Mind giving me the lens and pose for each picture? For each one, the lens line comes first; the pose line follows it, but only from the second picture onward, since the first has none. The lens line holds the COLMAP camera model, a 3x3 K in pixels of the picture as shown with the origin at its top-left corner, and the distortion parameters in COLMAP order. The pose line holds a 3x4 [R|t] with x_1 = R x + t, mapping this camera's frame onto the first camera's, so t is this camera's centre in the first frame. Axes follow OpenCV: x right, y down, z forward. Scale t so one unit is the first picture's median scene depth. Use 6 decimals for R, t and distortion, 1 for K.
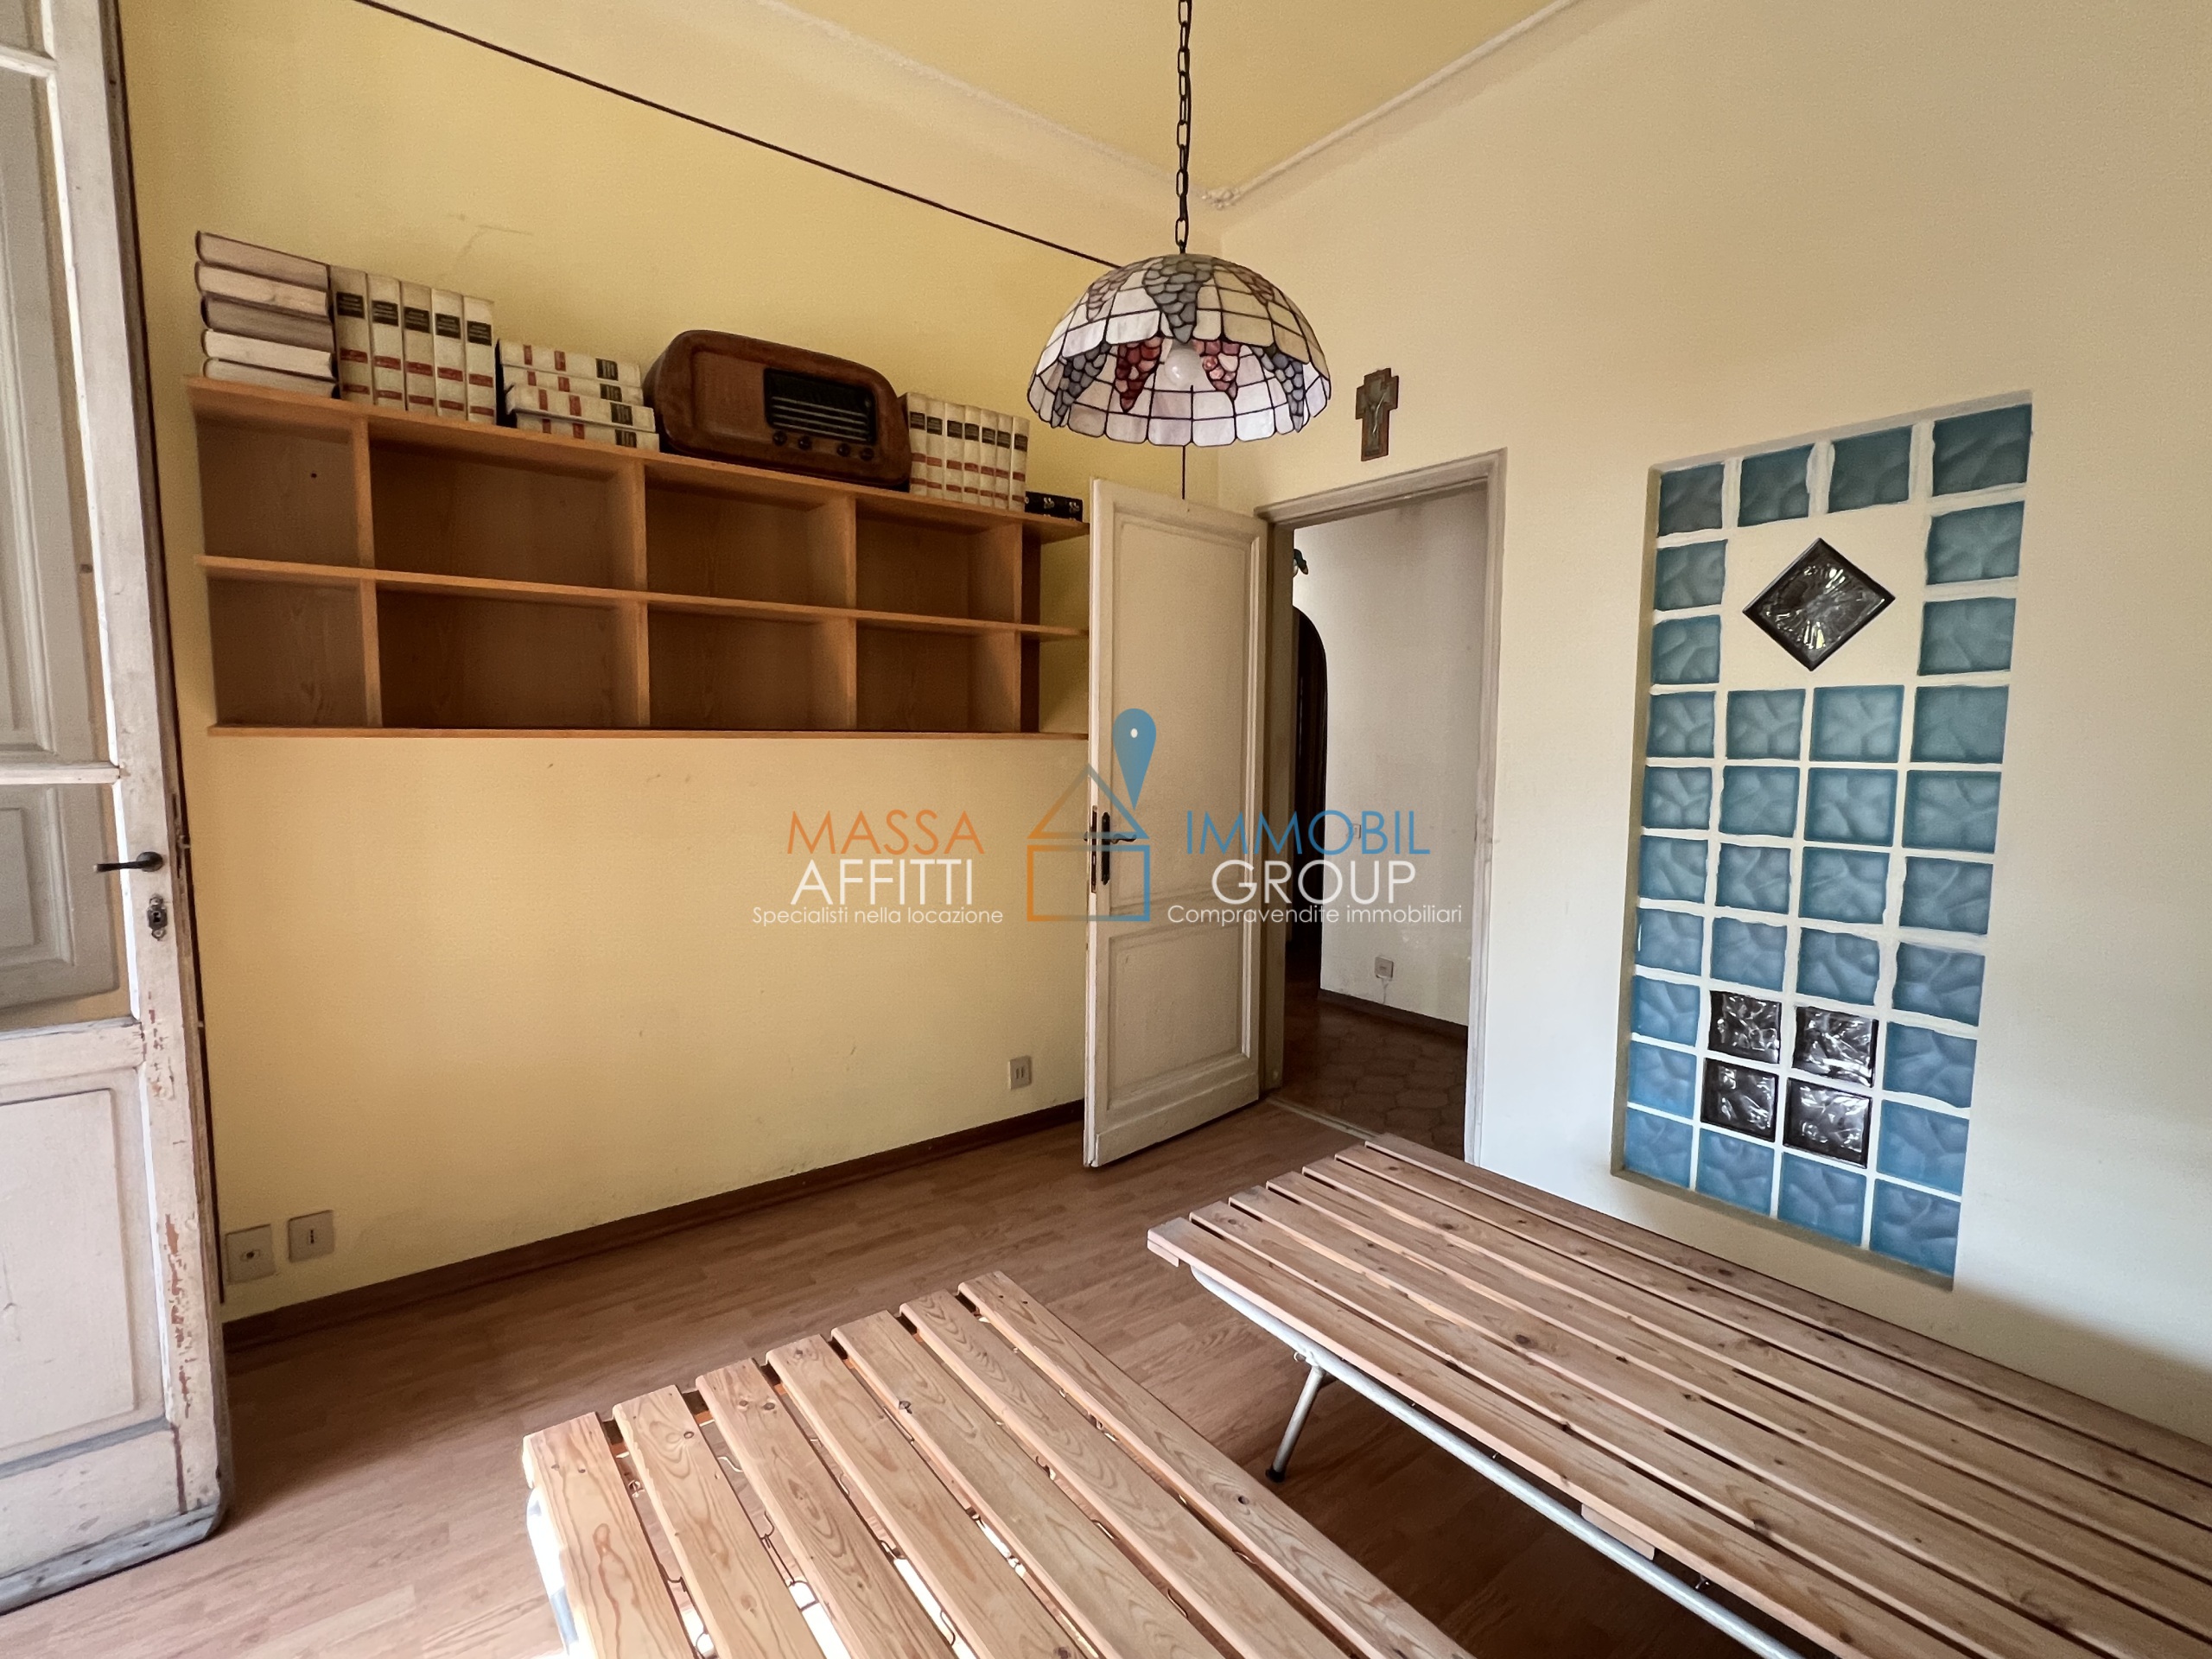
lens RADIAL K [[1017.6, 0, 1069.1], [0, 1017.6, 829.3], [0, 0, 1]] dist [0.000348, -0.000105]
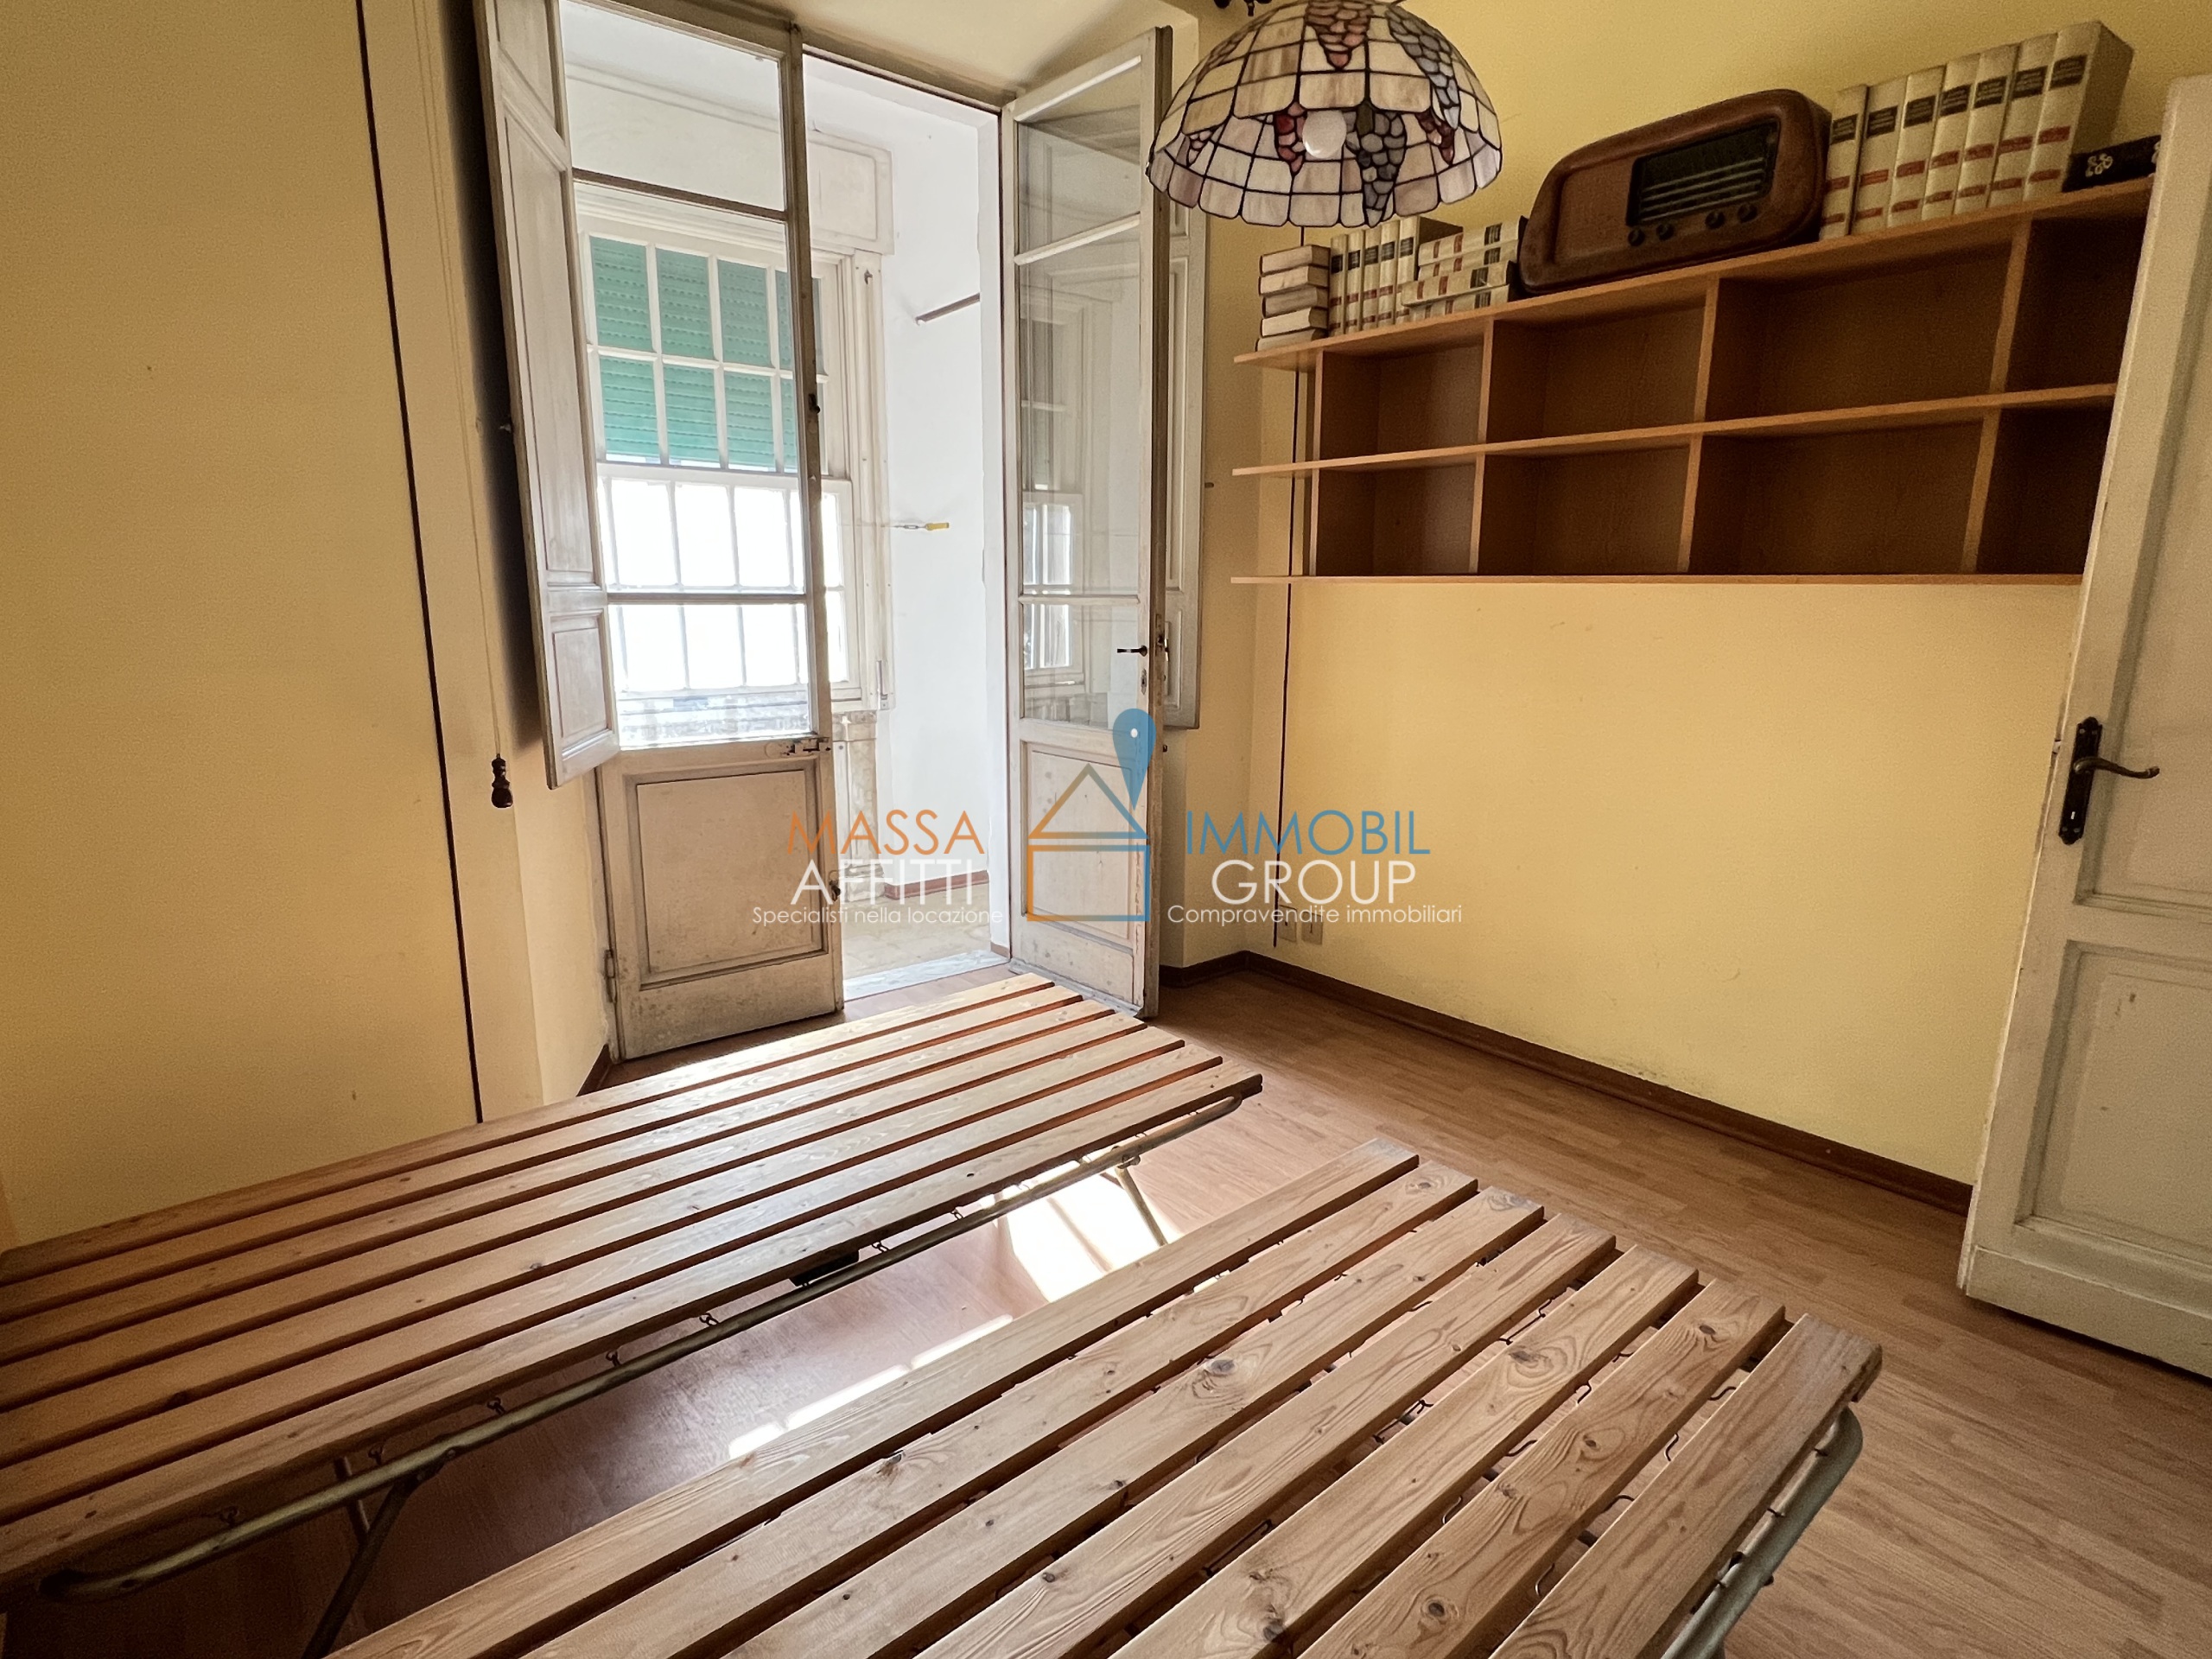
lens RADIAL K [[1124.2, 0, 1112.2], [0, 1124.2, 824.2], [0, 0, 1]] dist [-0.001260, 0.000512]
pose [[0.080784, 0.199708, -0.976520, 0.794038], [-0.099902, 0.976410, 0.191422, -0.031587], [0.991712, 0.082093, 0.098829, 0.536538]]
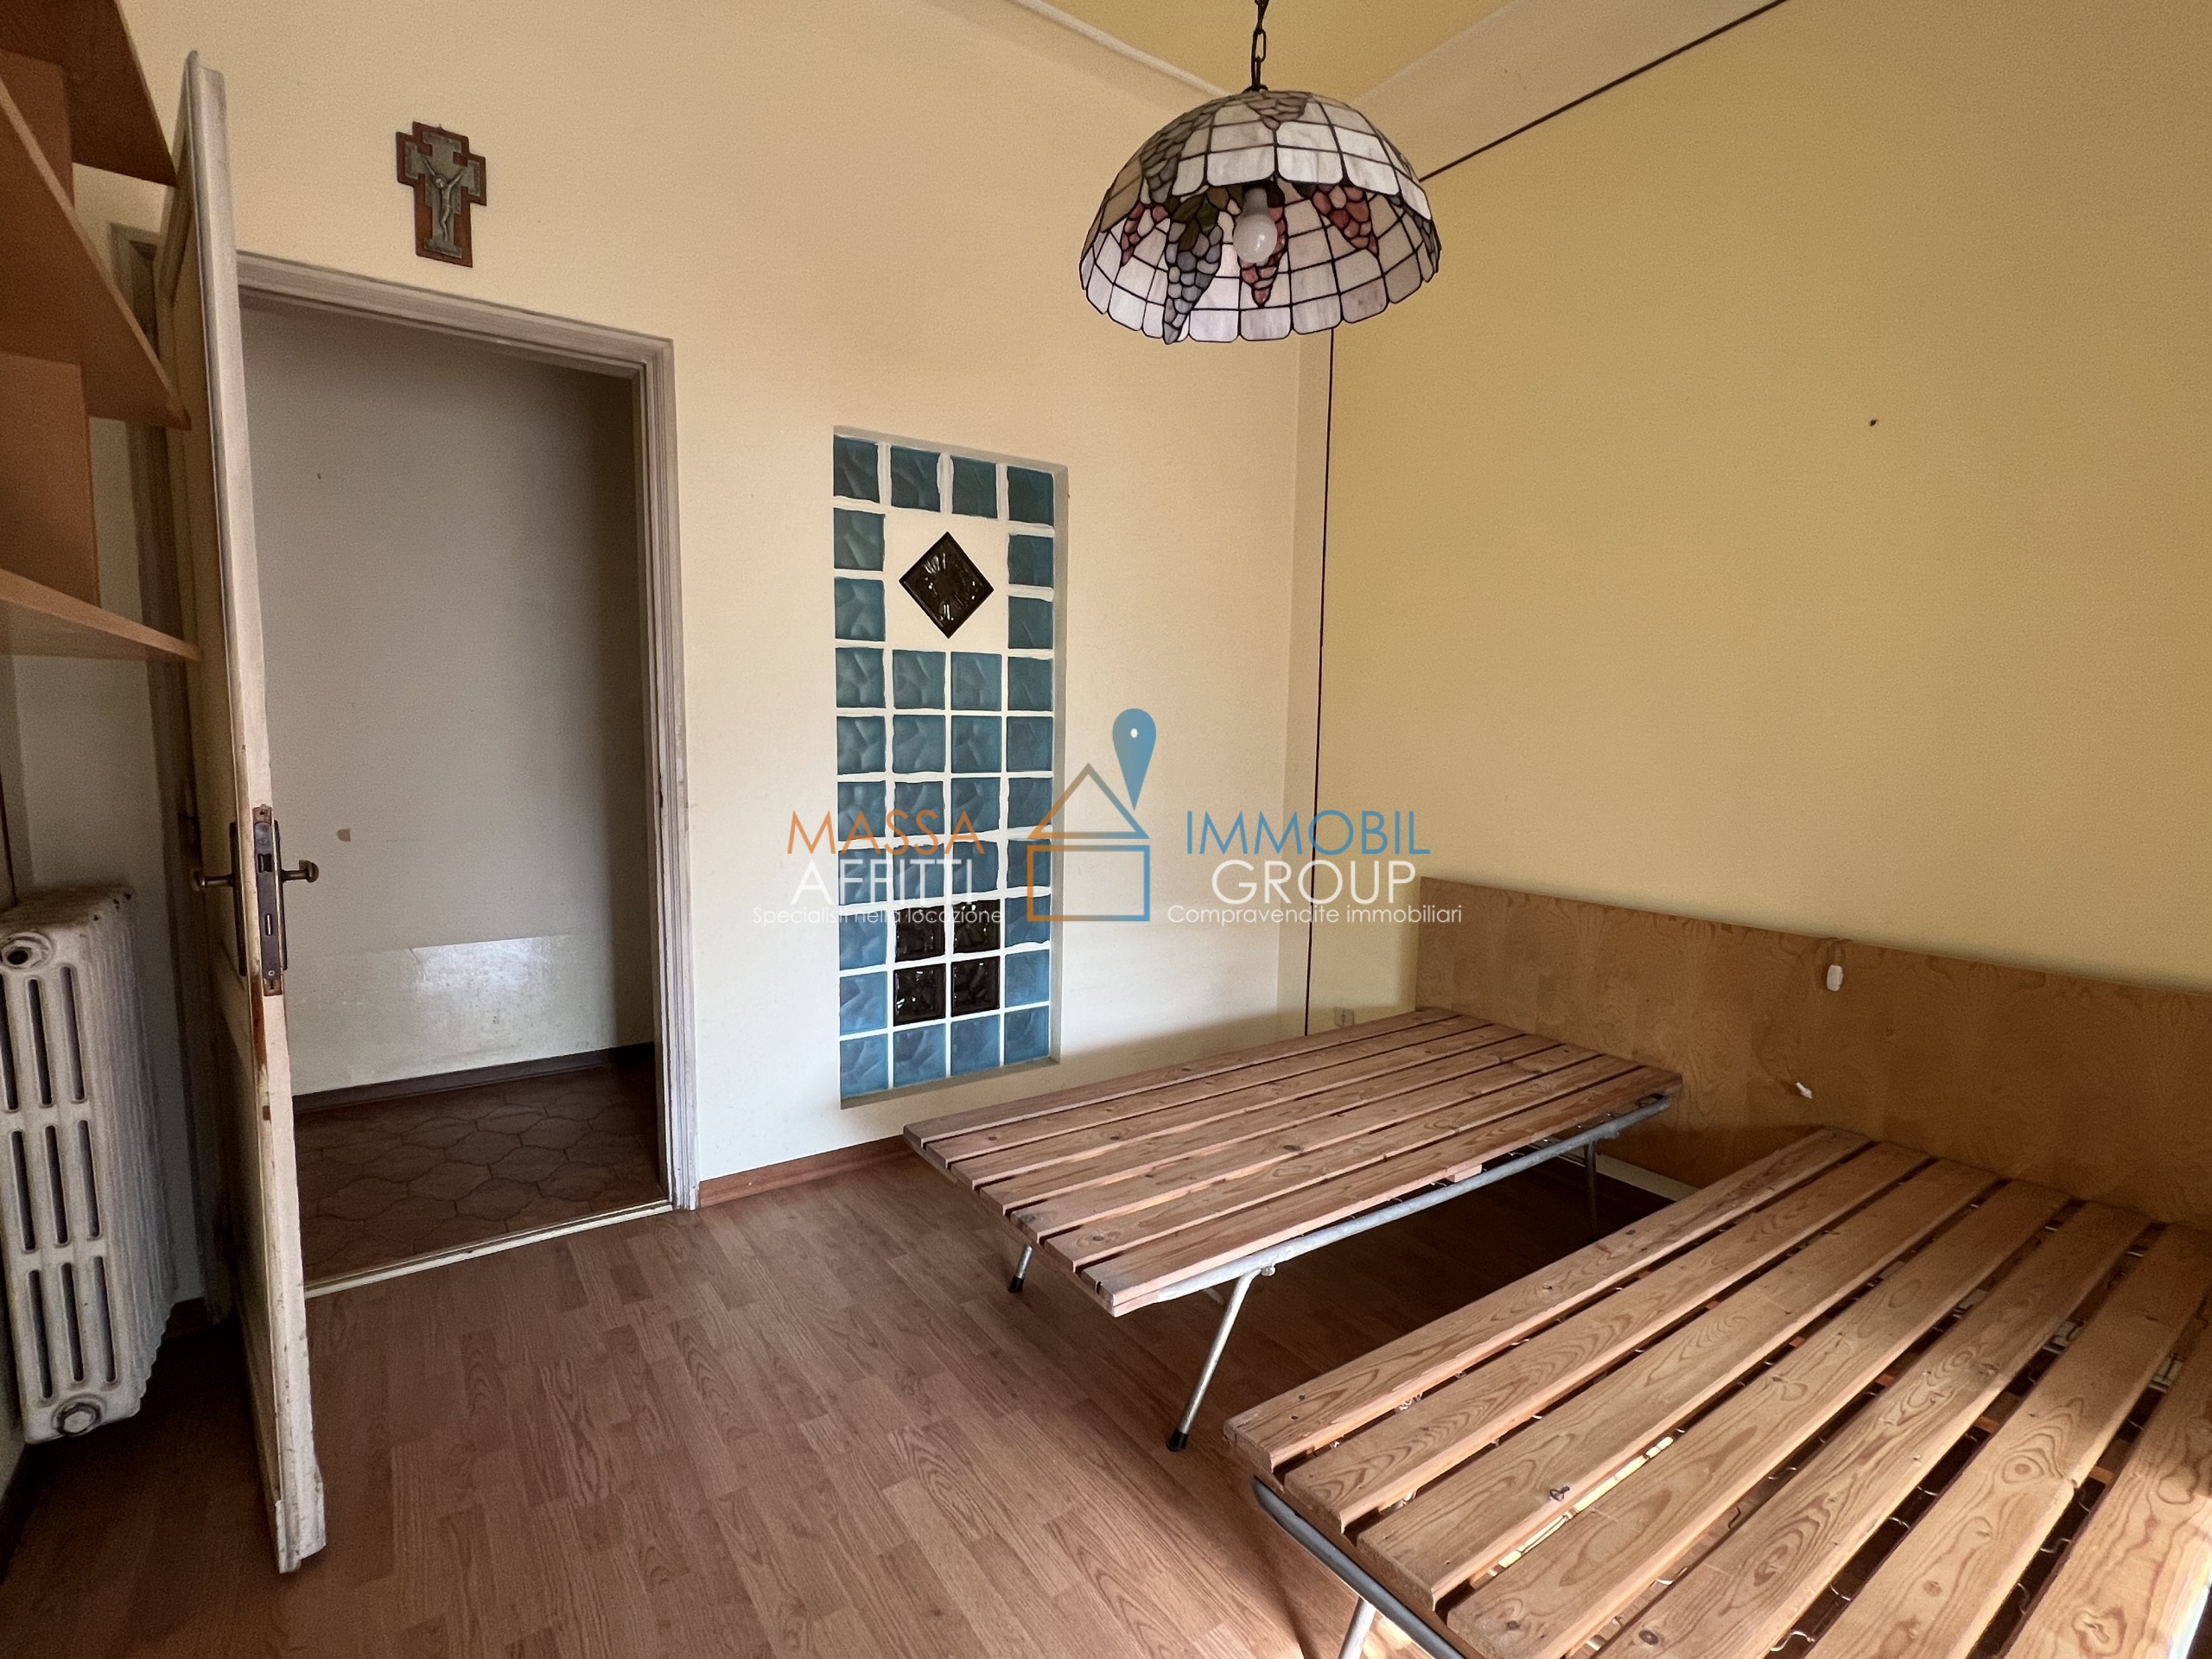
lens RADIAL K [[1033.1, 0, 1106.0], [0, 1033.1, 829.5], [0, 0, 1]] dist [-0.000987, -0.000506]
pose [[0.023158, -0.109871, 0.993676, -0.560118], [0.079250, 0.991016, 0.107730, -0.043185], [-0.996586, 0.076254, 0.031658, 0.783021]]
